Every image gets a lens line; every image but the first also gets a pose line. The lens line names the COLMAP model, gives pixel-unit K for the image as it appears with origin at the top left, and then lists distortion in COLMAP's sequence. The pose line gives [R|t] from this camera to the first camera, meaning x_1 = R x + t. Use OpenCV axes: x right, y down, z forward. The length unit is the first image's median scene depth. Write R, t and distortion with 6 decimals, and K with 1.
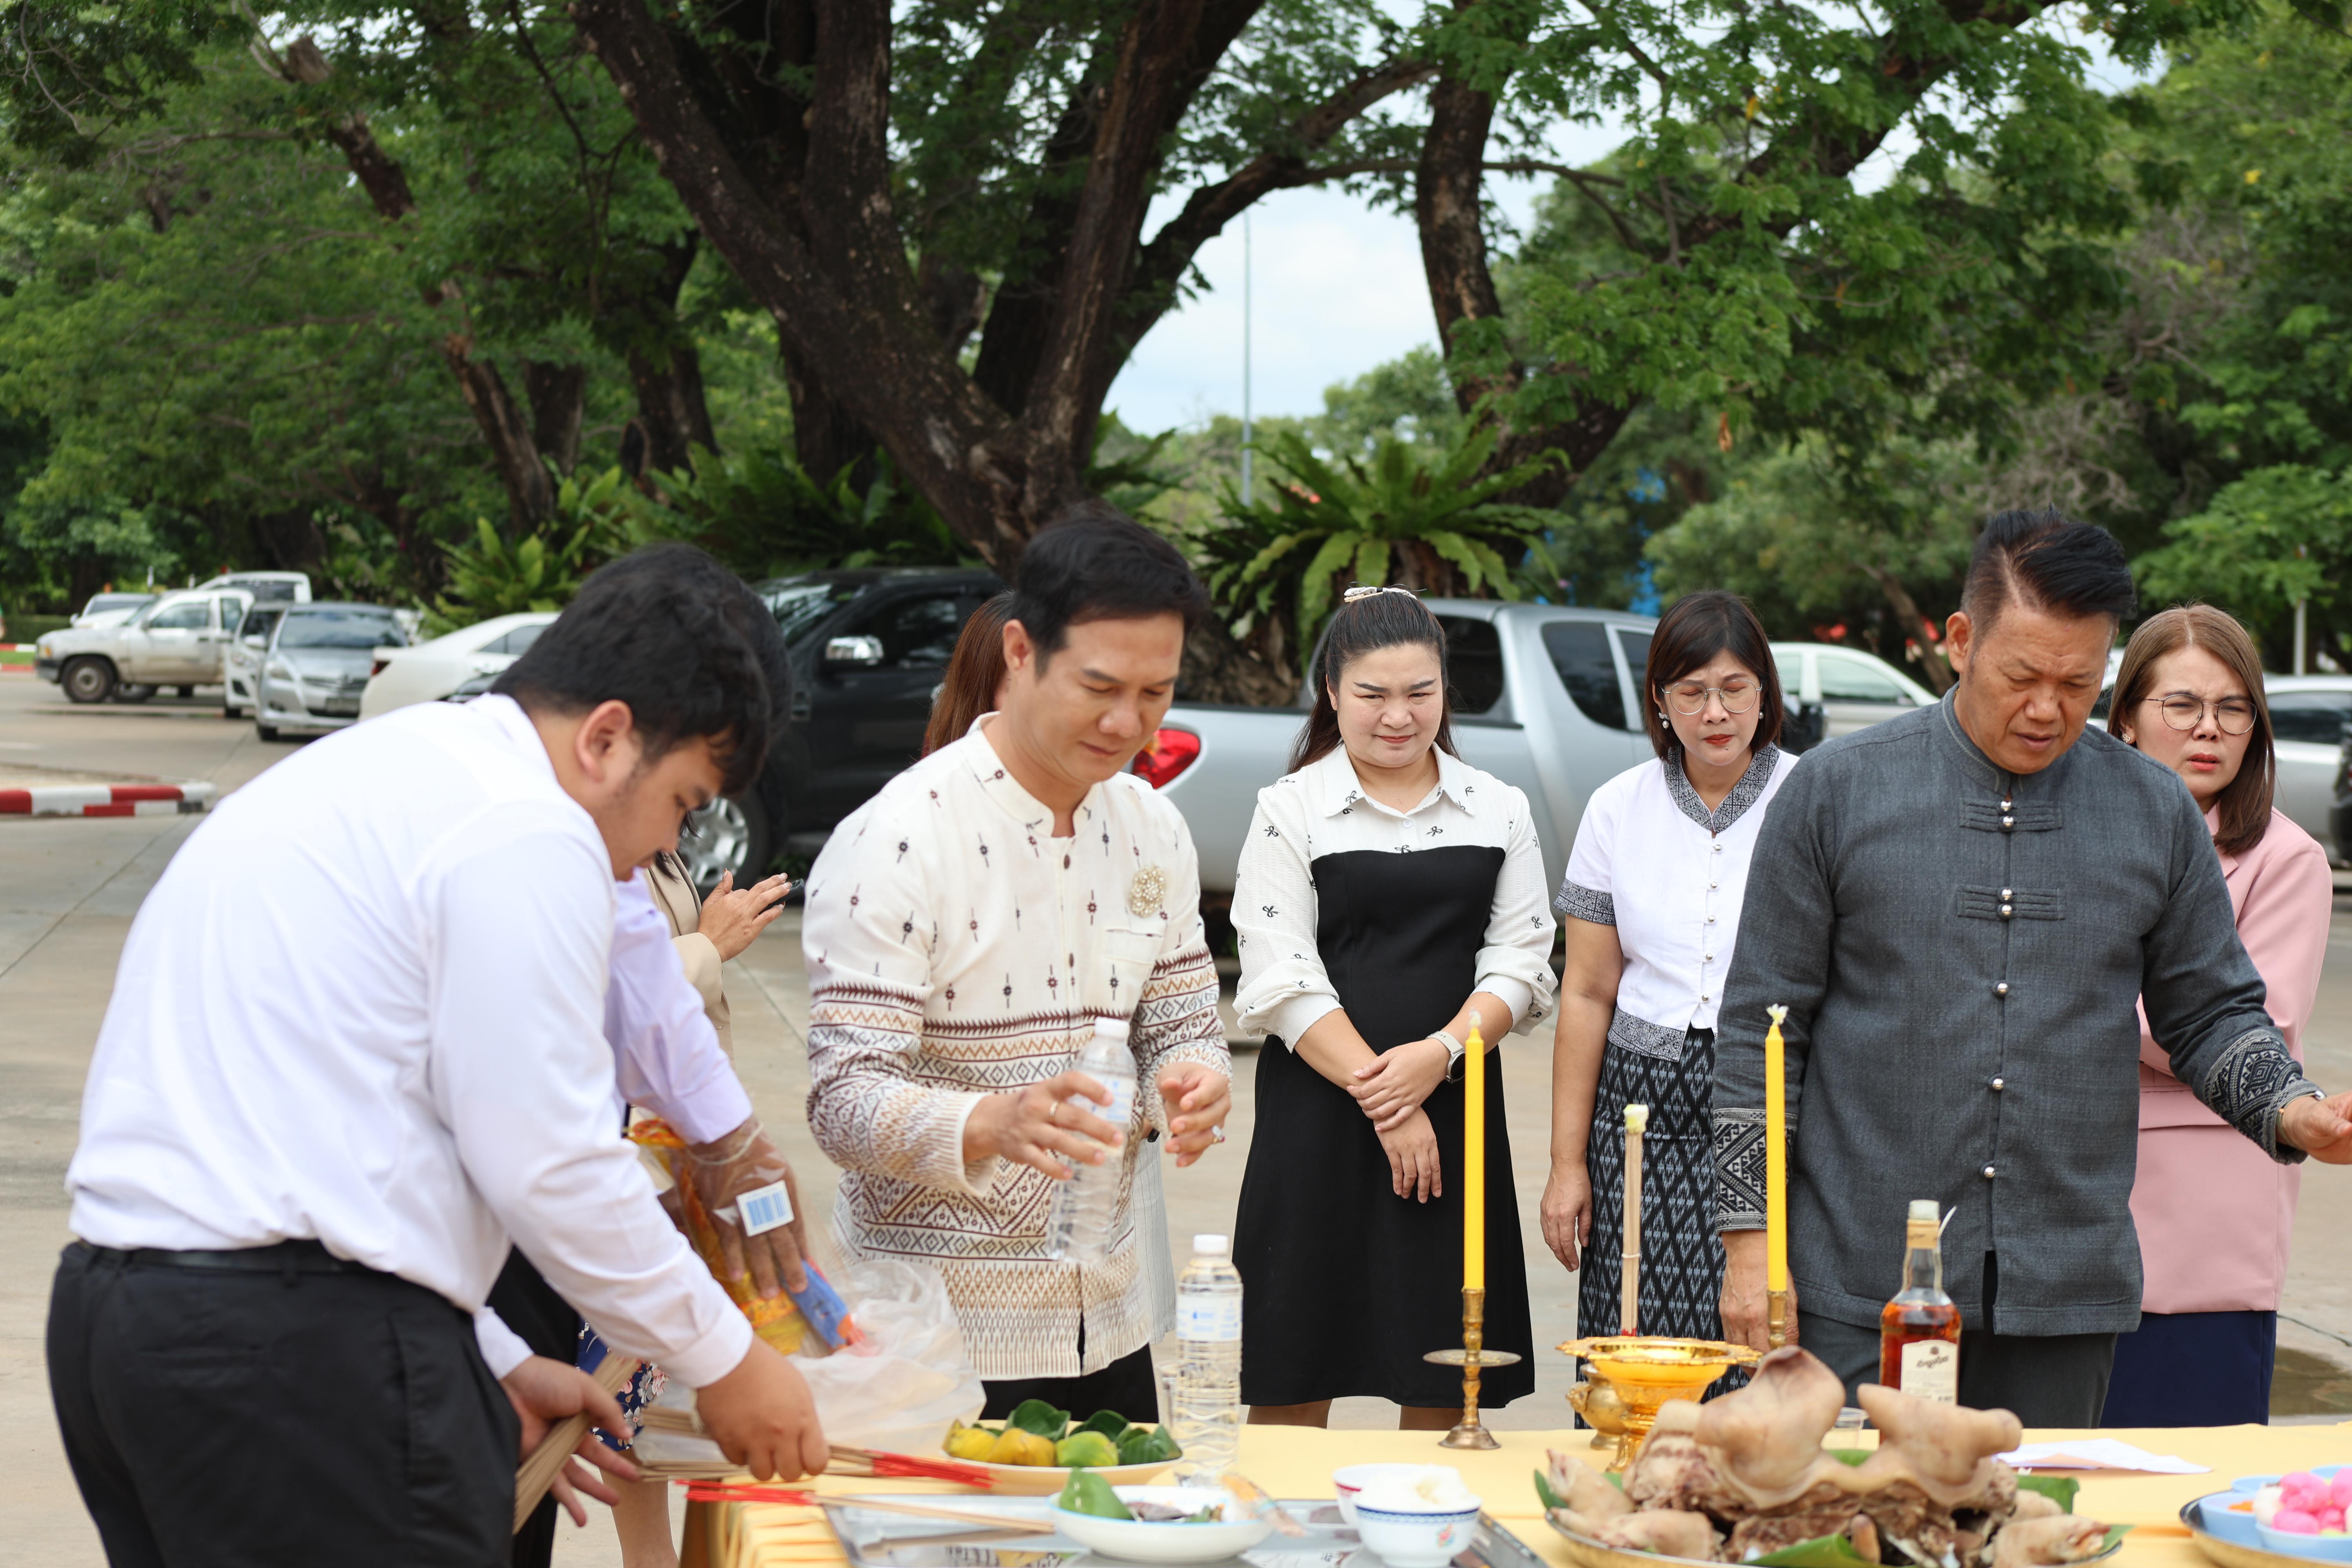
lens RADIAL K [[5580.9, 0, 1176.0], [0, 5580.9, 784.0], [0, 0, 1]] dist [0.001359, 0.715046]
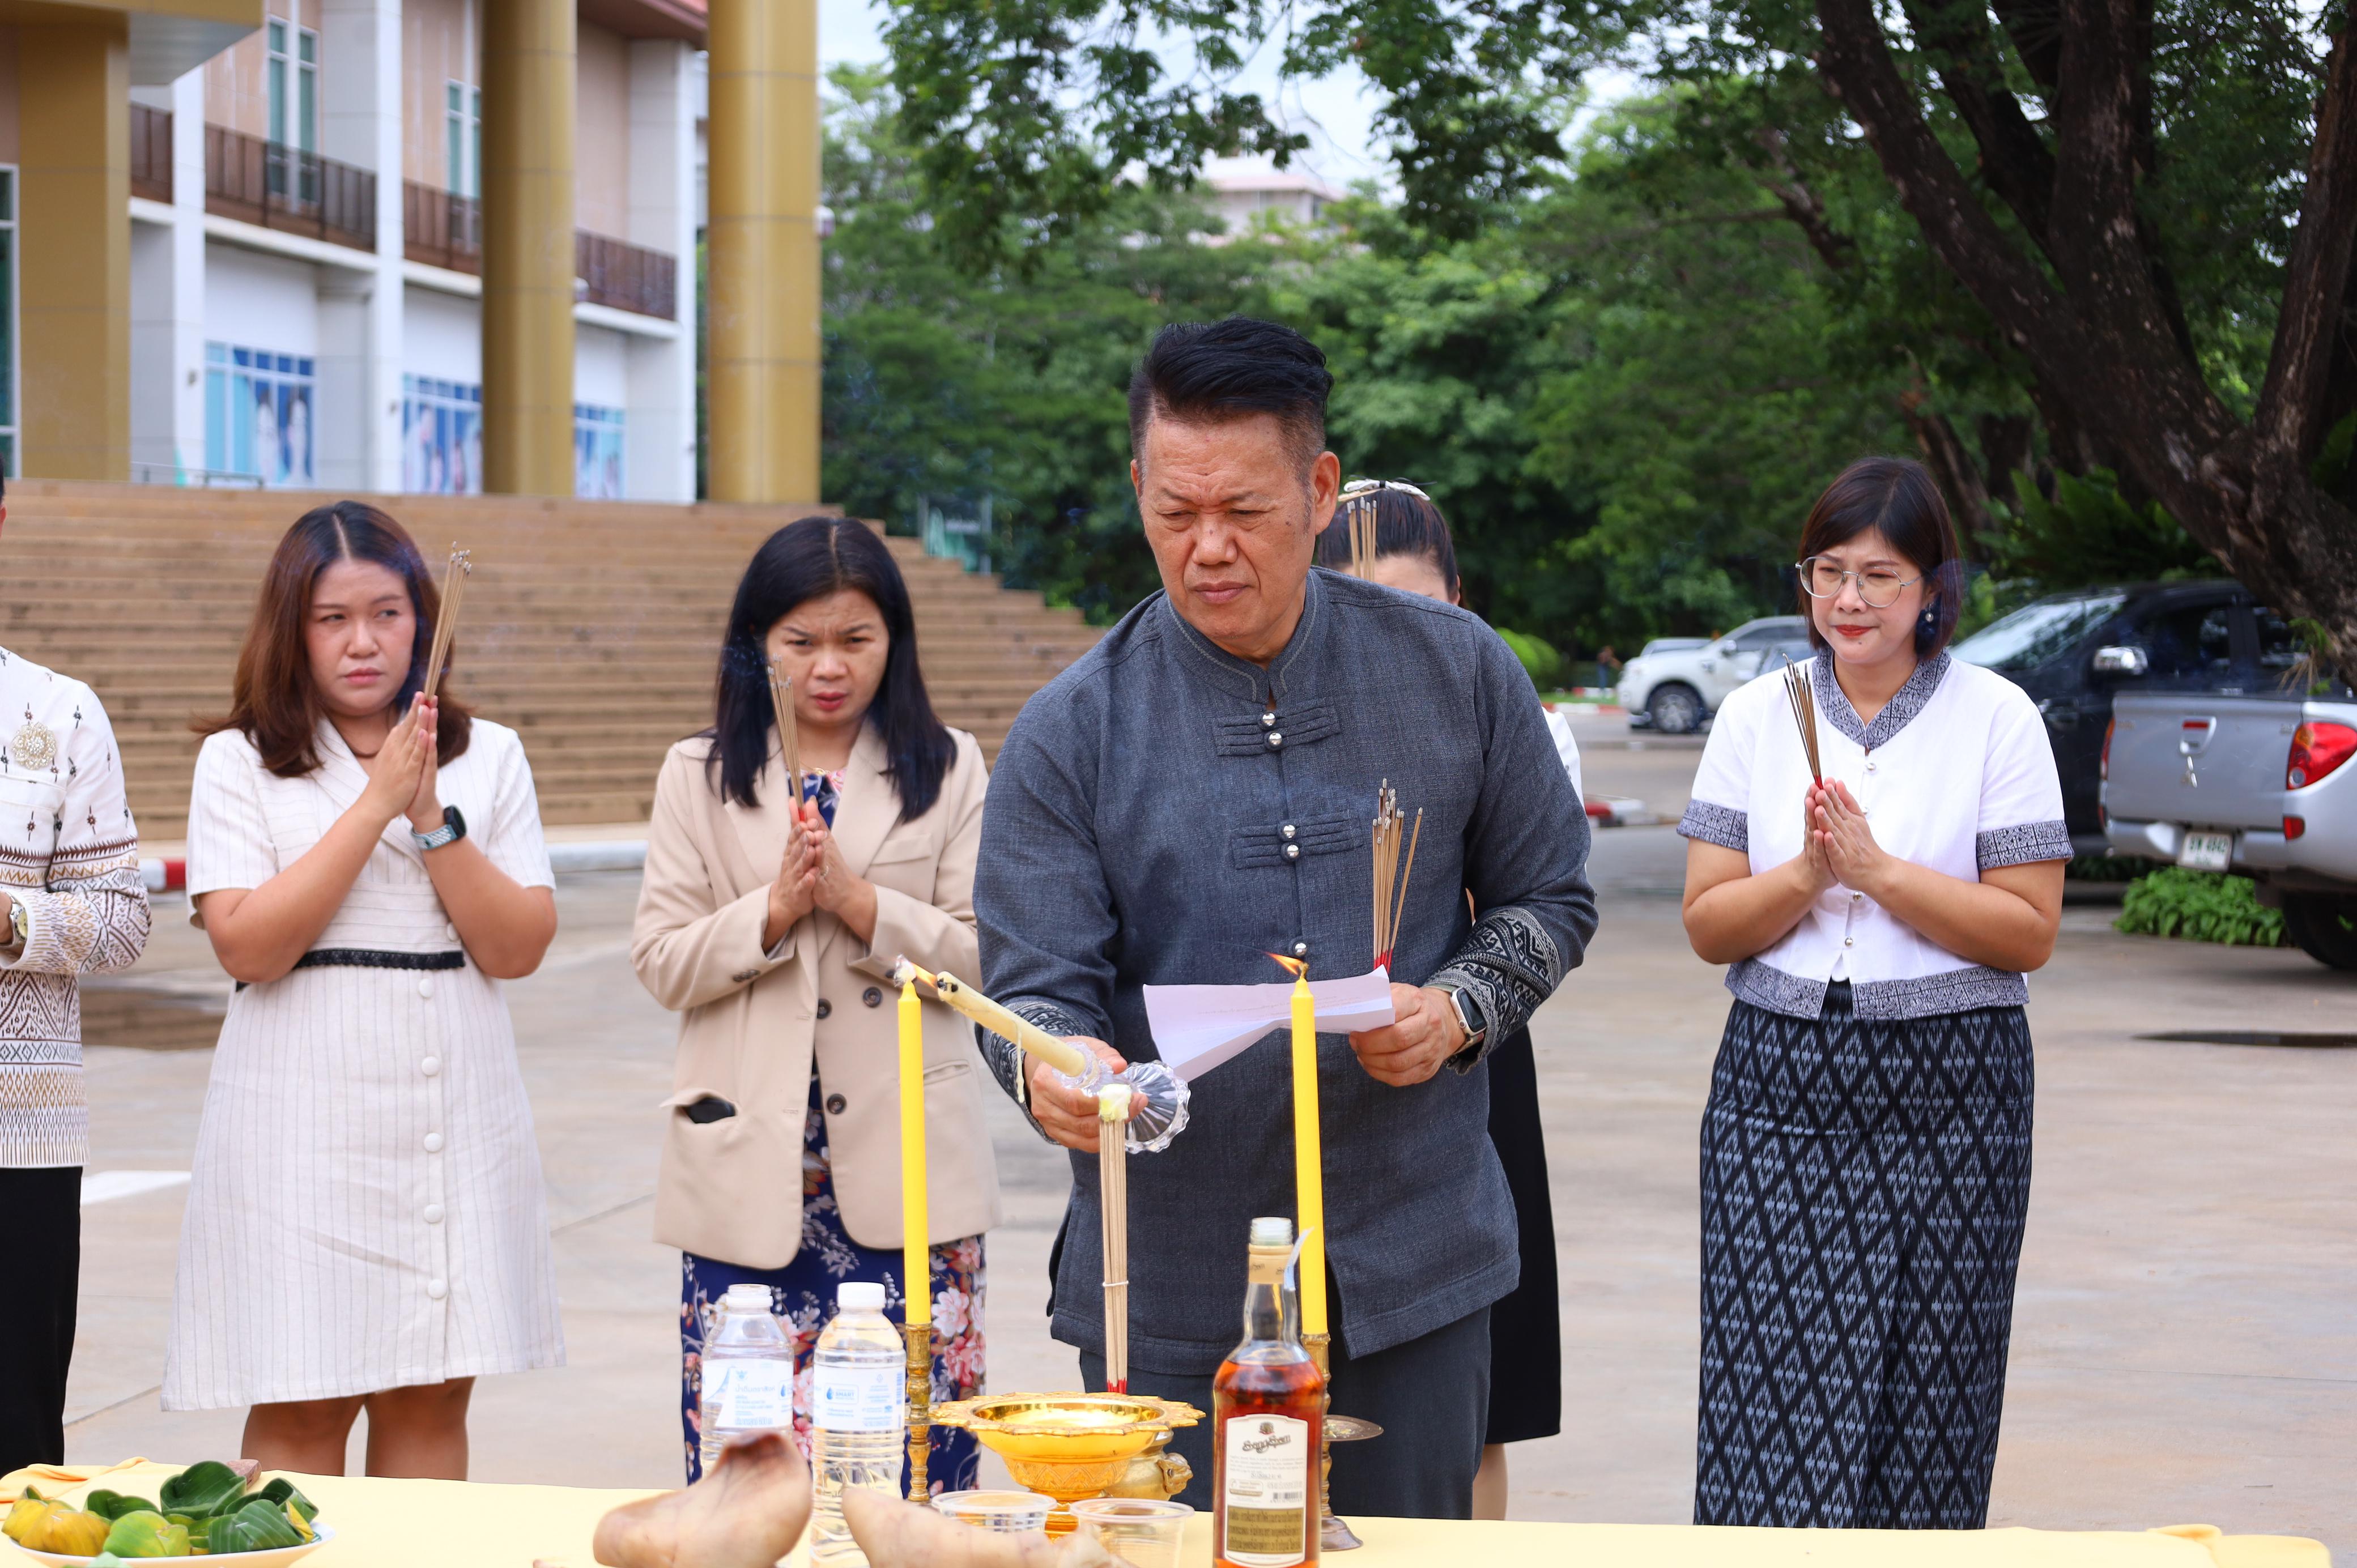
lens RADIAL K [[4903.0, 0, 1178.5], [0, 4903.0, 784.0], [0, 0, 1]] dist [-0.032882, 0.342176]
pose [[0.949198, -0.014681, -0.314337, 0.066441], [0.012675, 0.999884, -0.008423, 0.004953], [0.314424, 0.004011, 0.949274, 0.082466]]
